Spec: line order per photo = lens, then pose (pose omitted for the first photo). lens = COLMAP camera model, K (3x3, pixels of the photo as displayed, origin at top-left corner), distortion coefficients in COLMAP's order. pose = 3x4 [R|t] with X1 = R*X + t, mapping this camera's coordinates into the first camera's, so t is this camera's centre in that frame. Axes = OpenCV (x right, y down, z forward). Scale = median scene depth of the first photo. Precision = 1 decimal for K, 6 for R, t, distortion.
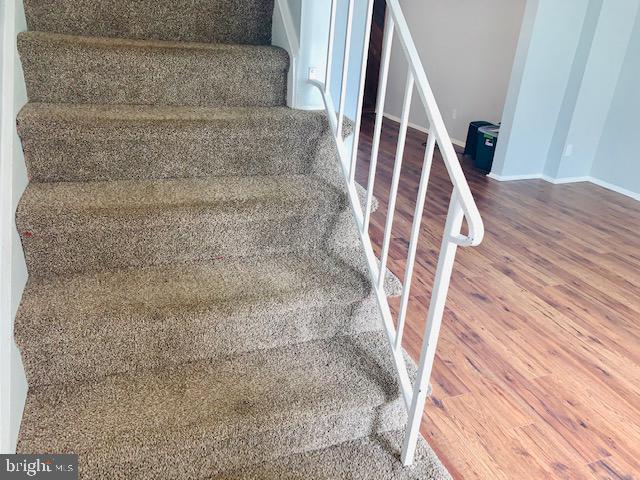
lens RADIAL K [[493.2, 0, 318.2], [0, 493.2, 239.3], [0, 0, 1]] dist [0.045446, -0.056733]
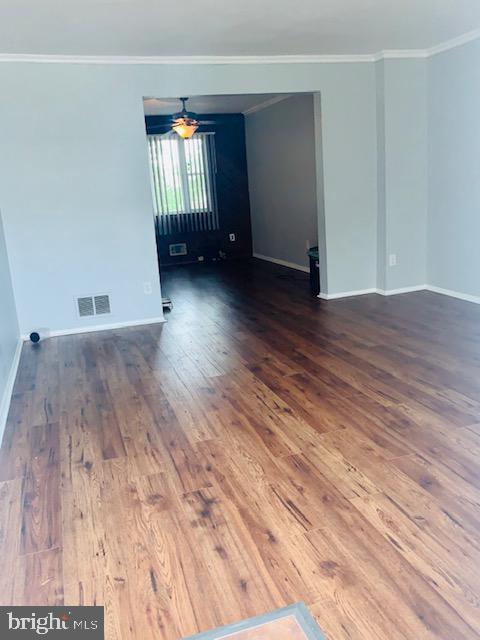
lens RADIAL K [[565.4, 0, 240.0], [0, 565.4, 320.0], [0, 0, 1]] dist [0.076675, -0.108831]
pose [[0.988703, -0.118974, -0.091172, 0.435439], [0.100366, 0.977248, -0.186848, 0.169071], [0.111328, 0.175587, 0.978149, -0.160310]]
